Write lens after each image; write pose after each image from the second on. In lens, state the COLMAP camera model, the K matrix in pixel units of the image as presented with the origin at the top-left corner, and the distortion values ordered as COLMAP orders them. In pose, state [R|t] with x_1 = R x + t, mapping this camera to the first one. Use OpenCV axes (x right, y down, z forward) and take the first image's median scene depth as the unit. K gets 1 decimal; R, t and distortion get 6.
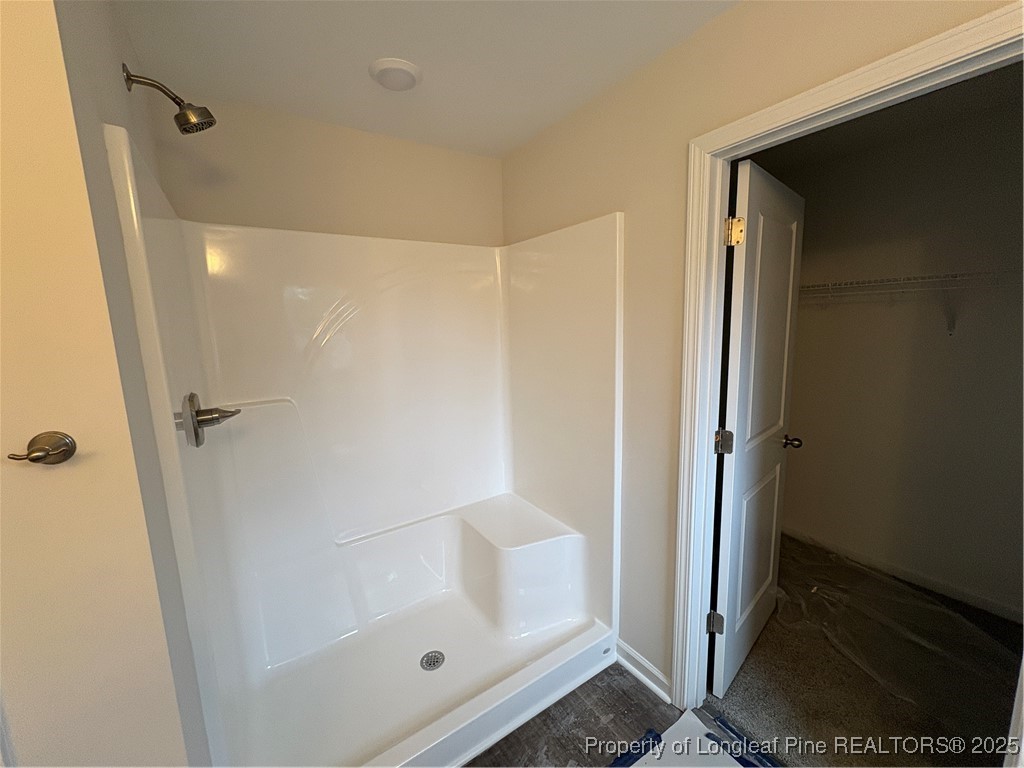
lens RADIAL K [[408.0, 0, 512.0], [0, 408.0, 384.0], [0, 0, 1]] dist [0.000670, 0.000101]
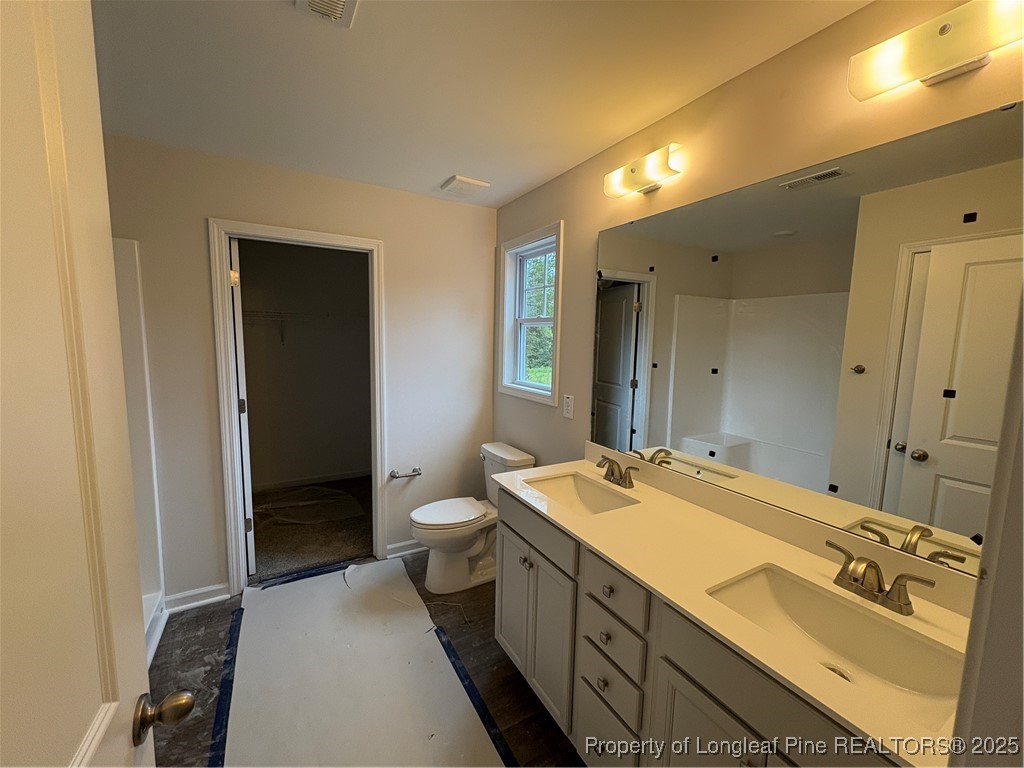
lens RADIAL K [[408.0, 0, 512.0], [0, 408.0, 384.0], [0, 0, 1]] dist [0.000670, 0.000101]
pose [[0.055886, -0.082399, 0.995031, -0.944805], [0.128629, 0.988878, 0.074665, 0.068631], [-0.990117, 0.123817, 0.065863, -0.165832]]
